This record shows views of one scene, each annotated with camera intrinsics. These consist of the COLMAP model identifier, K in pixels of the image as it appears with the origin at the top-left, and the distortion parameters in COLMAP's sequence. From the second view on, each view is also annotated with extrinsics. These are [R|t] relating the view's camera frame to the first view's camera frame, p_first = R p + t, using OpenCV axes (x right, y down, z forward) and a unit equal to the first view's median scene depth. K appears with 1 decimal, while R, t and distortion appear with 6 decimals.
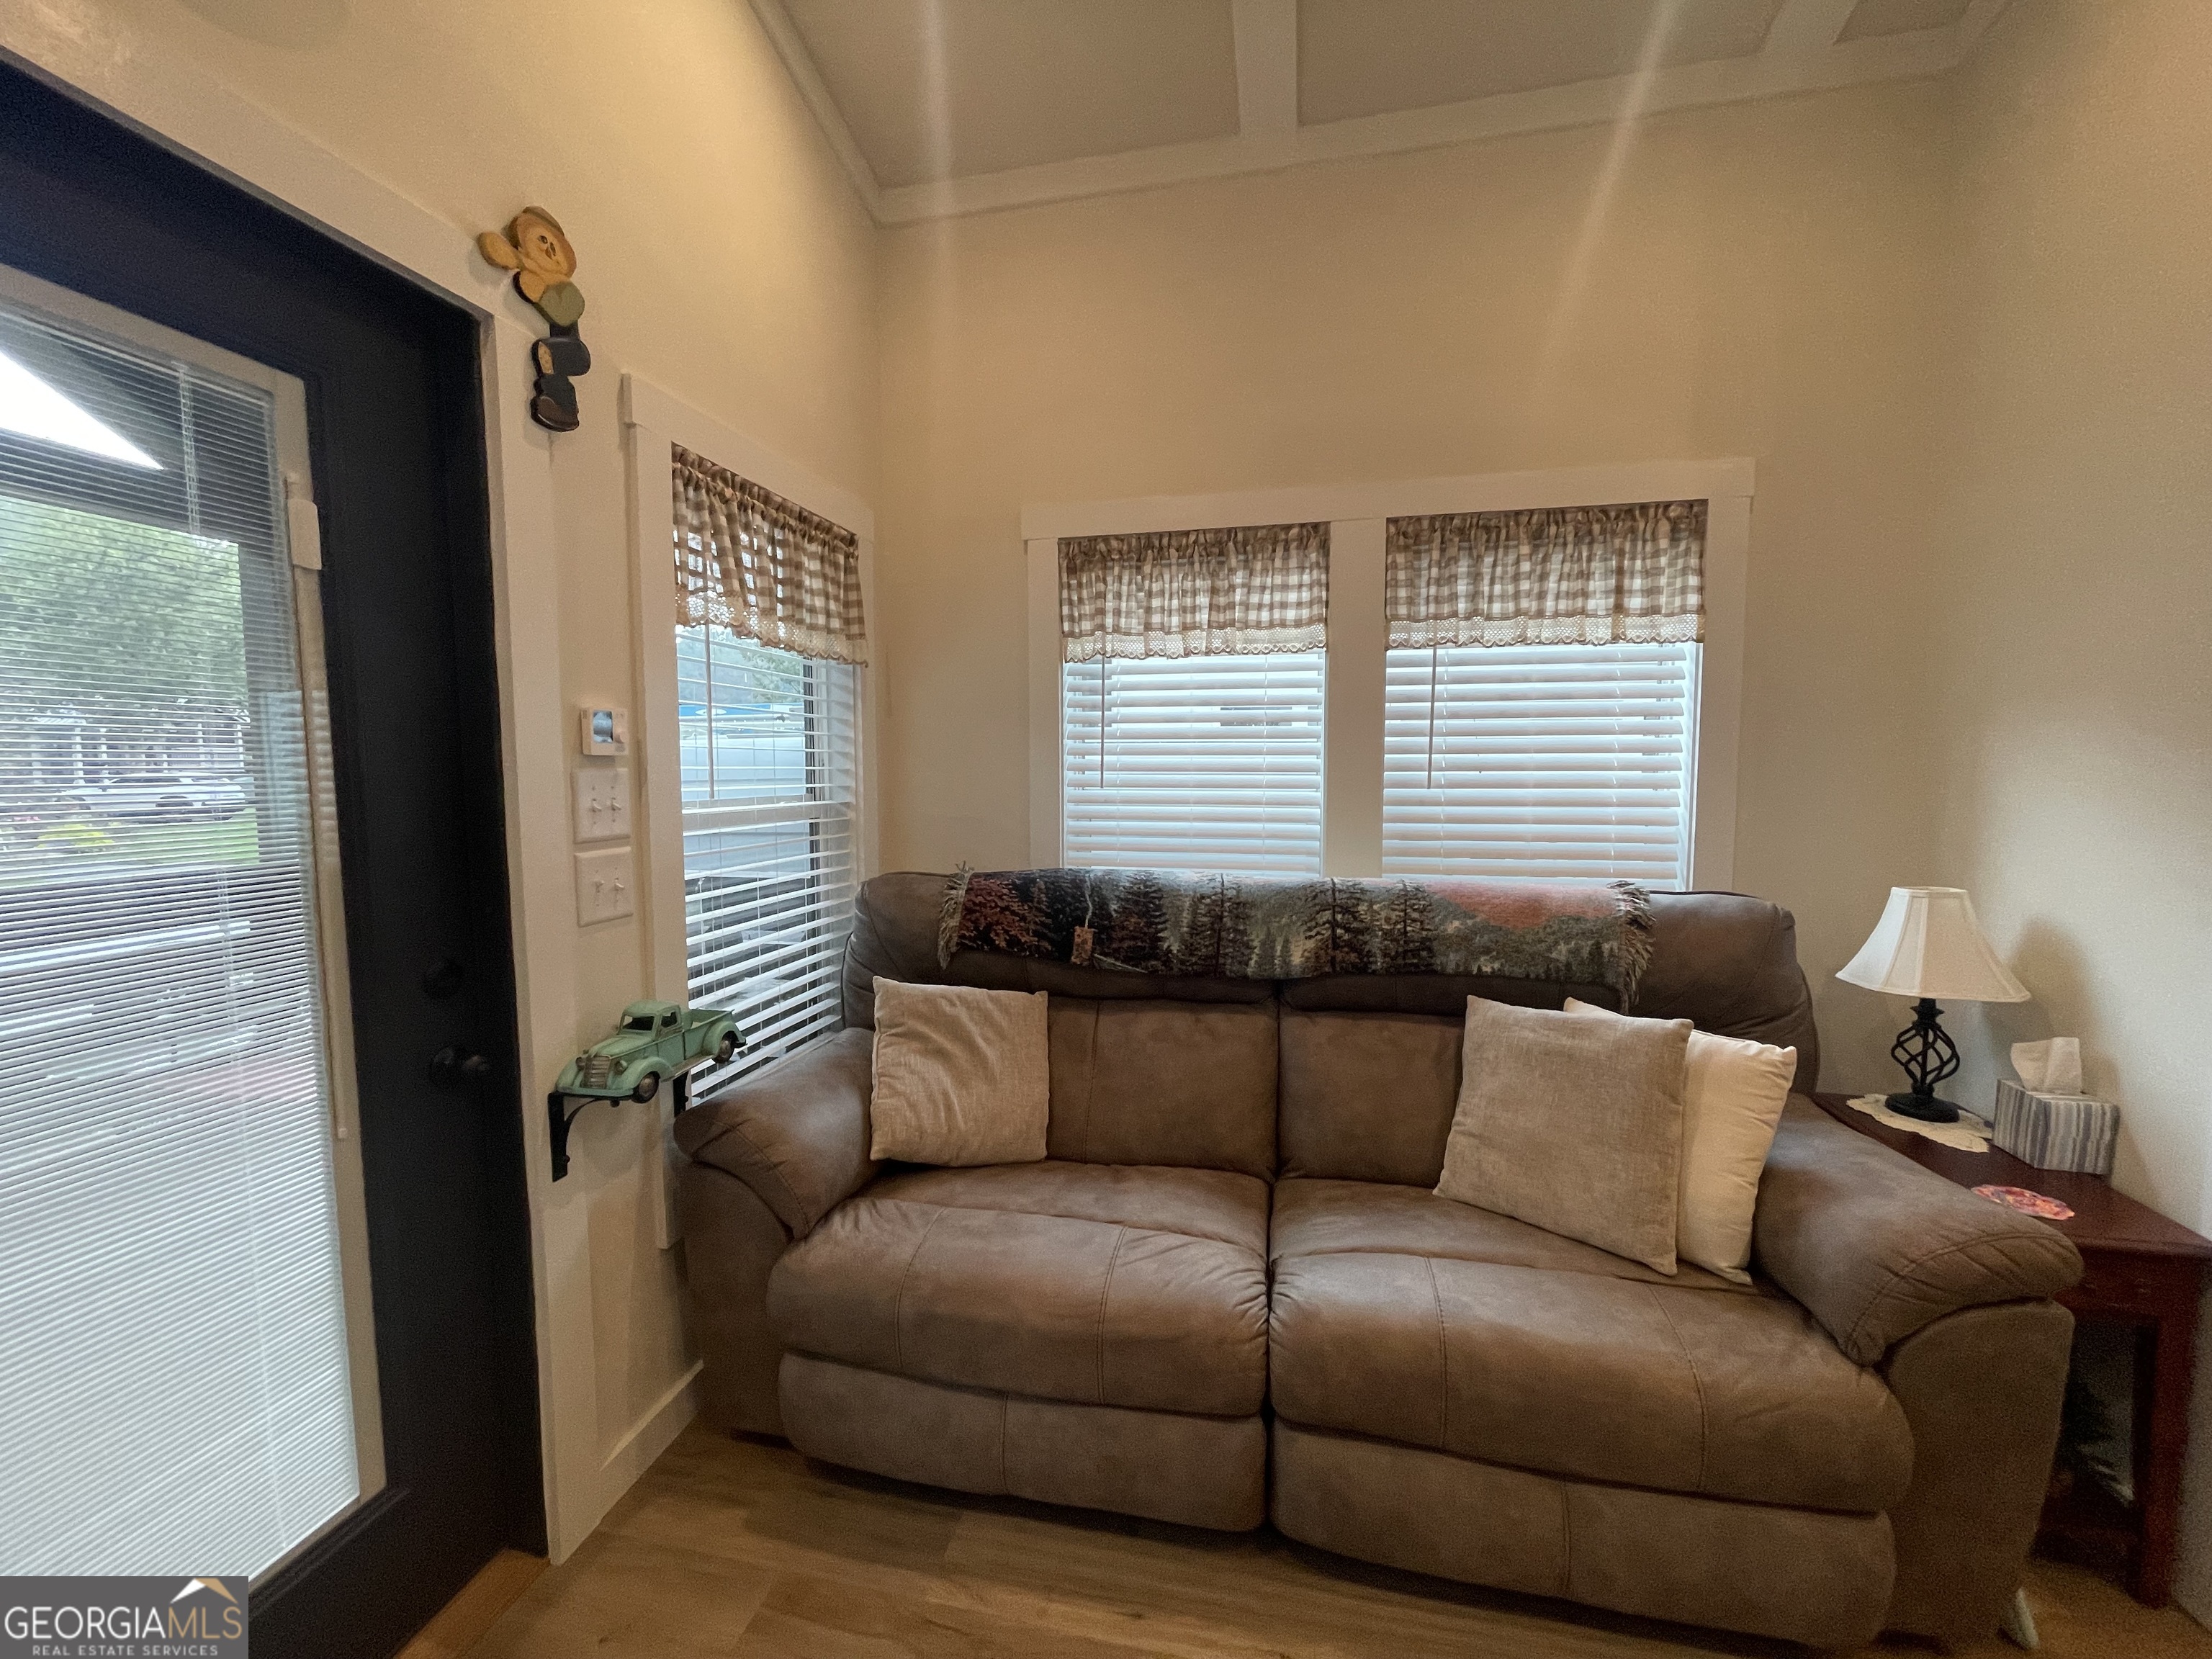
lens RADIAL K [[890.5, 0, 1105.0], [0, 890.5, 827.6], [0, 0, 1]] dist [-0.003696, 0.000931]
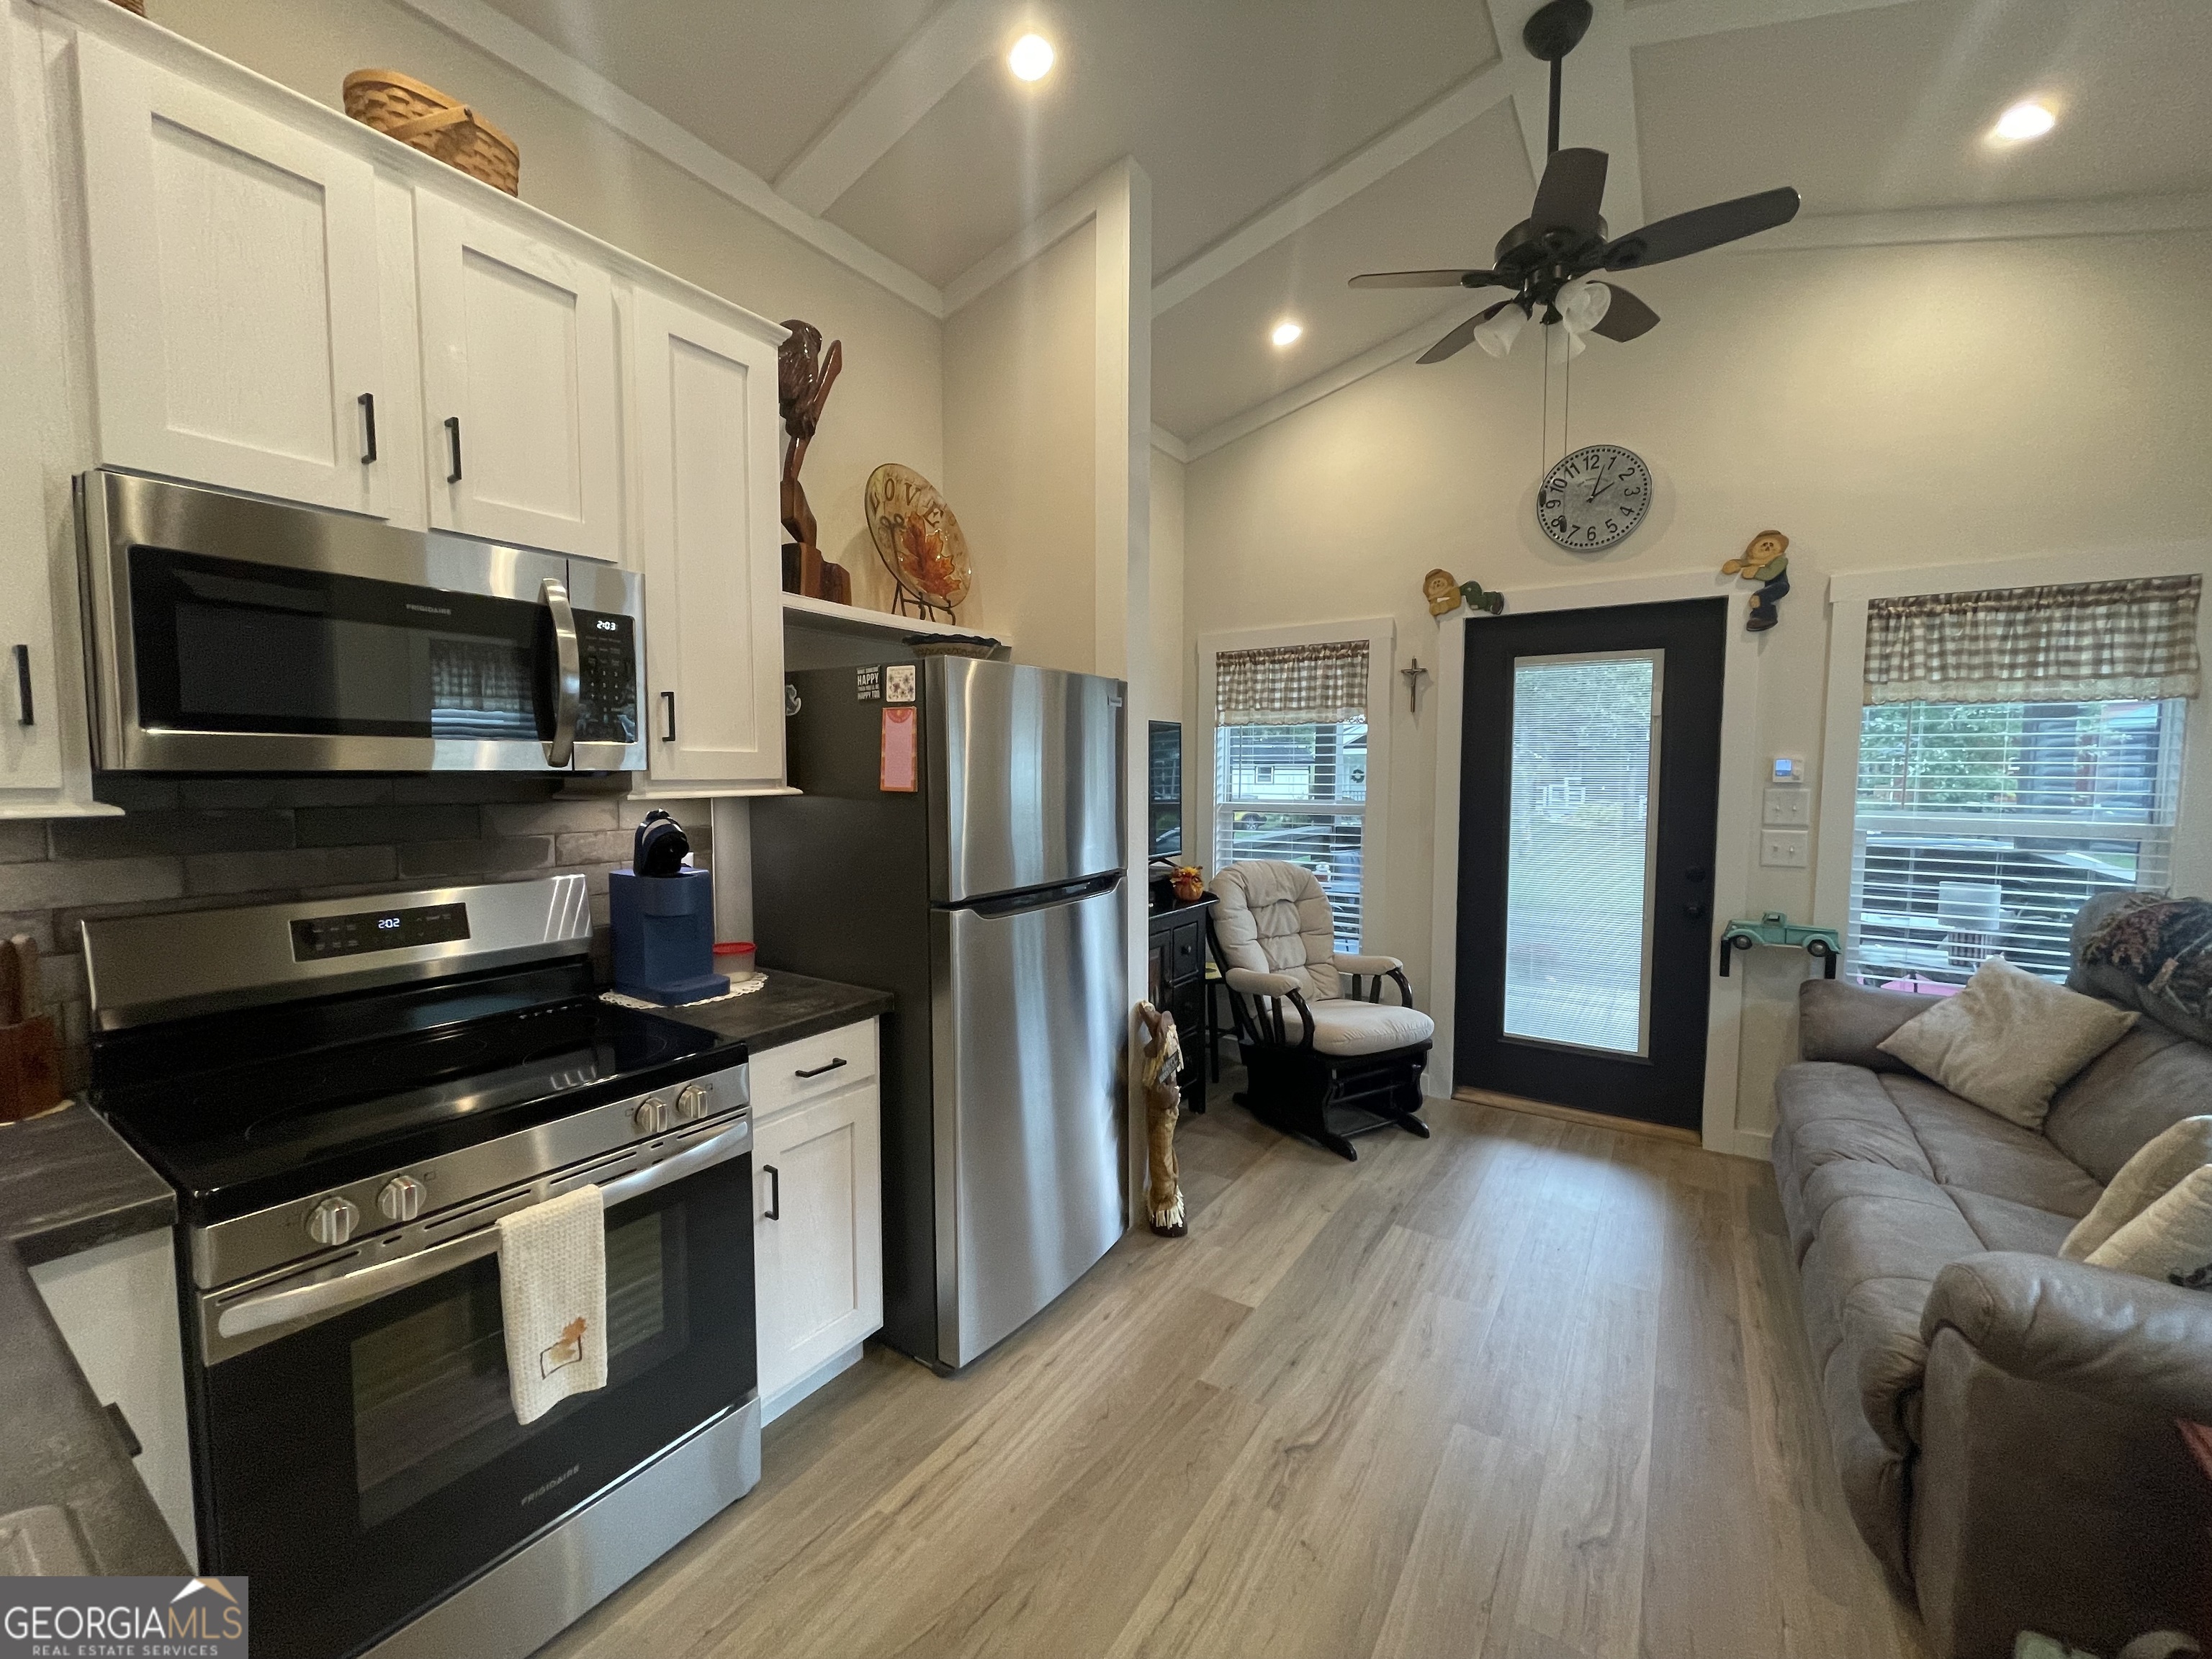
lens RADIAL K [[890.5, 0, 1101.1], [0, 890.5, 826.0], [0, 0, 1]] dist [-0.003696, 0.000931]
pose [[-0.358928, 0.063345, -0.931213, 1.498036], [-0.067481, 0.993322, 0.093579, -0.055153], [0.930923, 0.096427, -0.352257, 0.239384]]
